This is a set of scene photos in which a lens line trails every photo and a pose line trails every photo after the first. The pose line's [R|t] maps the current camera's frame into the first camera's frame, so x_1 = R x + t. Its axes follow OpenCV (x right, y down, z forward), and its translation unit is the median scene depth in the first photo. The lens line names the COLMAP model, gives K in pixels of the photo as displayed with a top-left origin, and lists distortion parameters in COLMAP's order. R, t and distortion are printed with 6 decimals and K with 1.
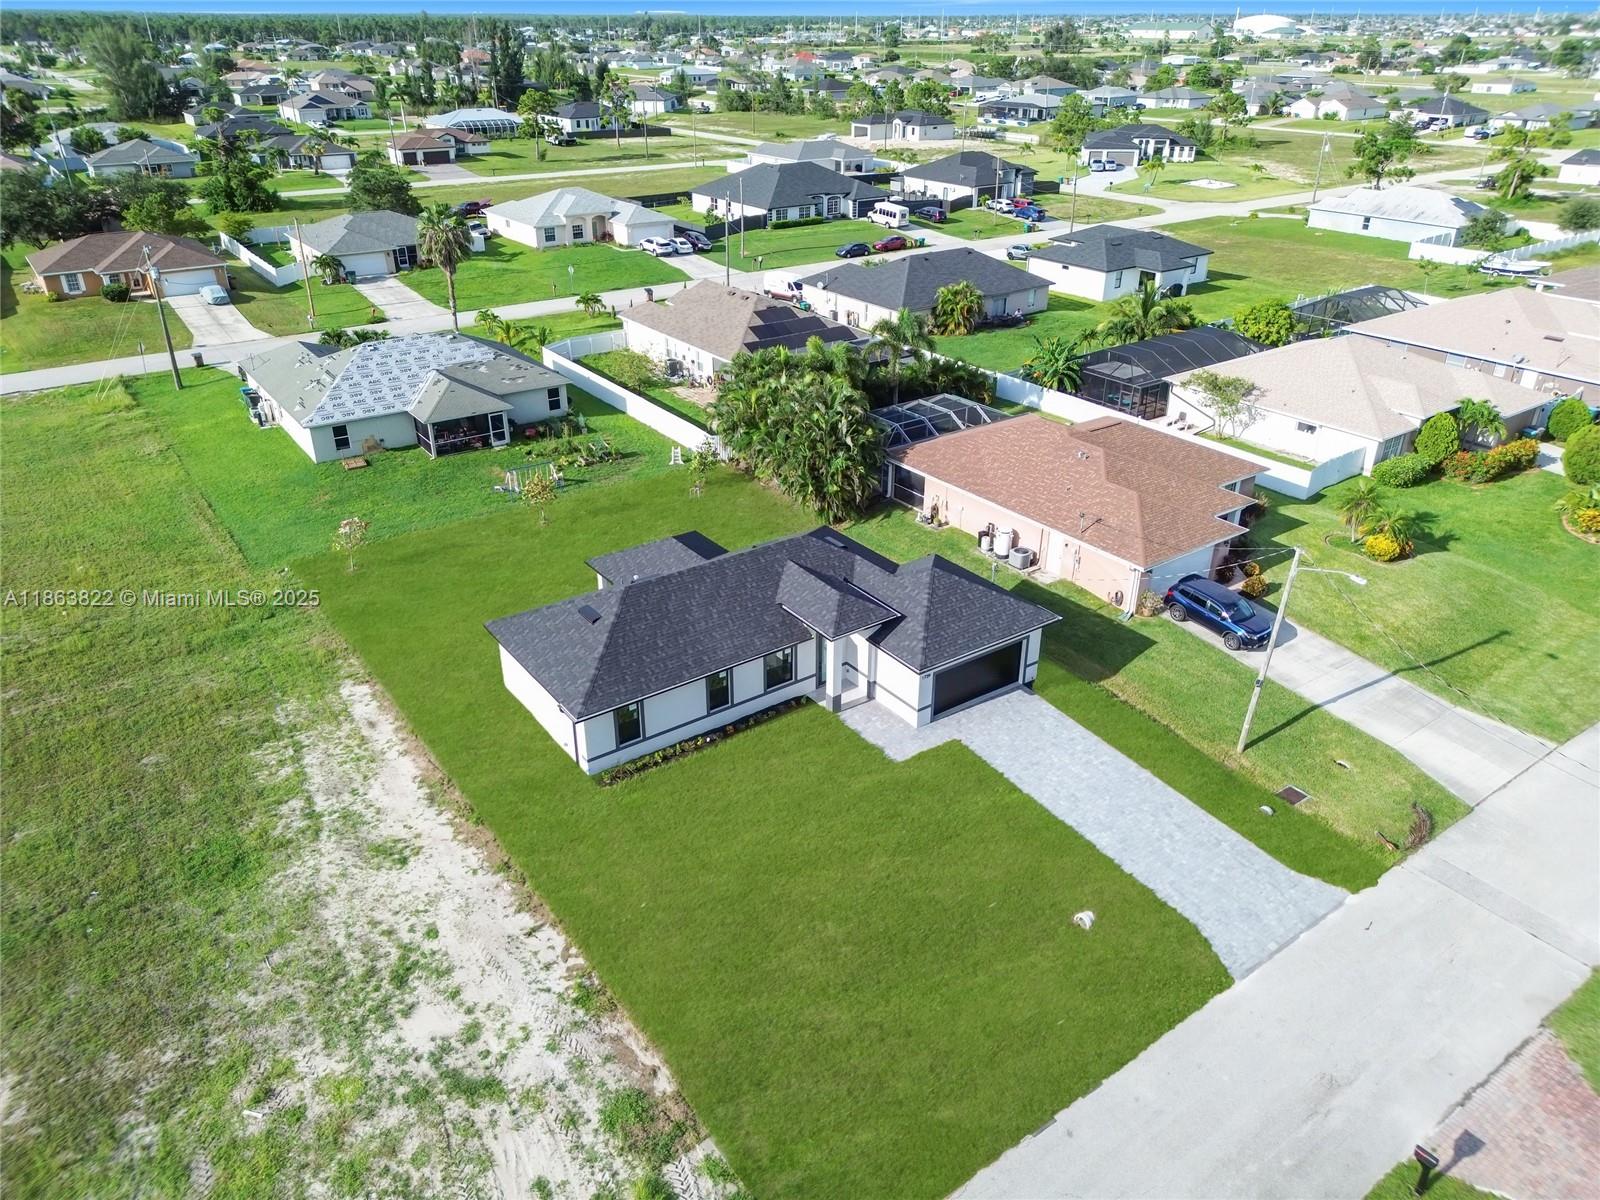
lens RADIAL K [[1120.9, 0, 808.3], [0, 1120.9, 599.4], [0, 0, 1]] dist [0.060827, -0.070981]
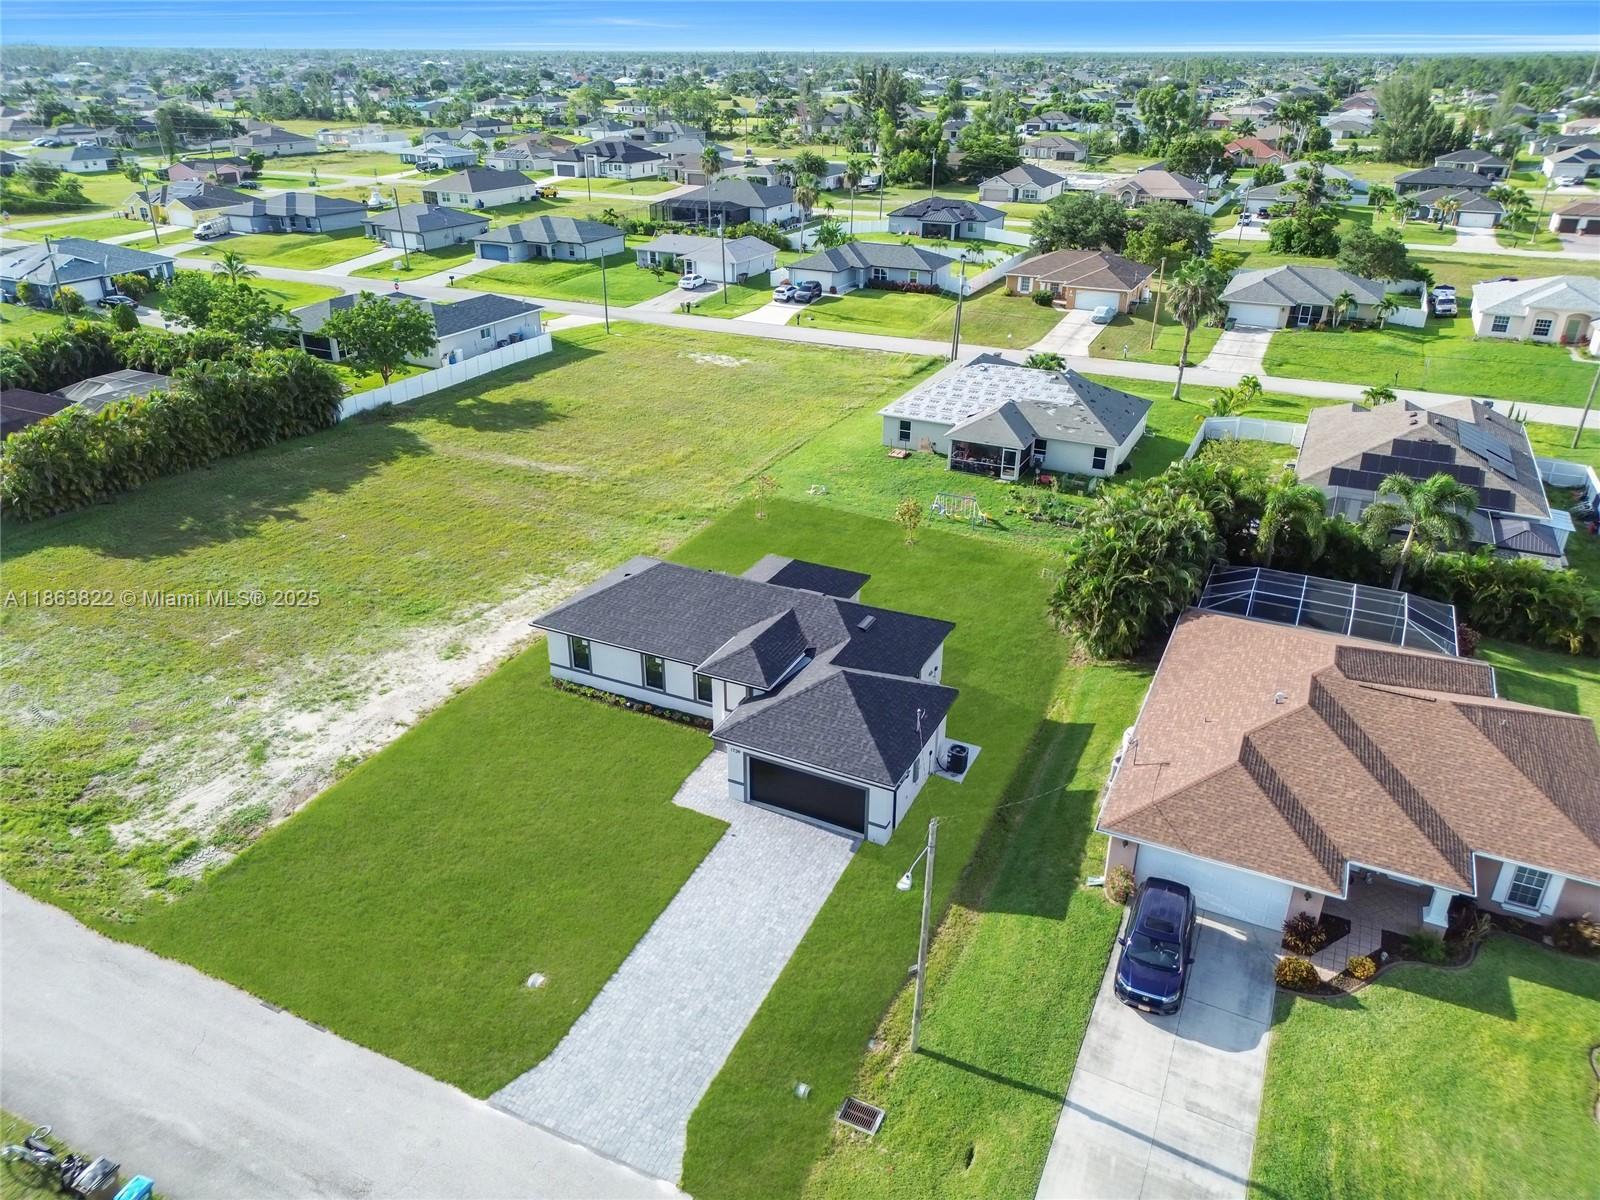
lens RADIAL K [[1131.4, 0, 800.0], [0, 1131.4, 600.0], [0, 0, 1]] dist [0.062446, -0.068102]
pose [[0.469250, 0.383226, -0.795577, 0.560868], [-0.408573, 0.892916, 0.189127, -0.168242], [0.782862, 0.236304, 0.575576, 0.278666]]
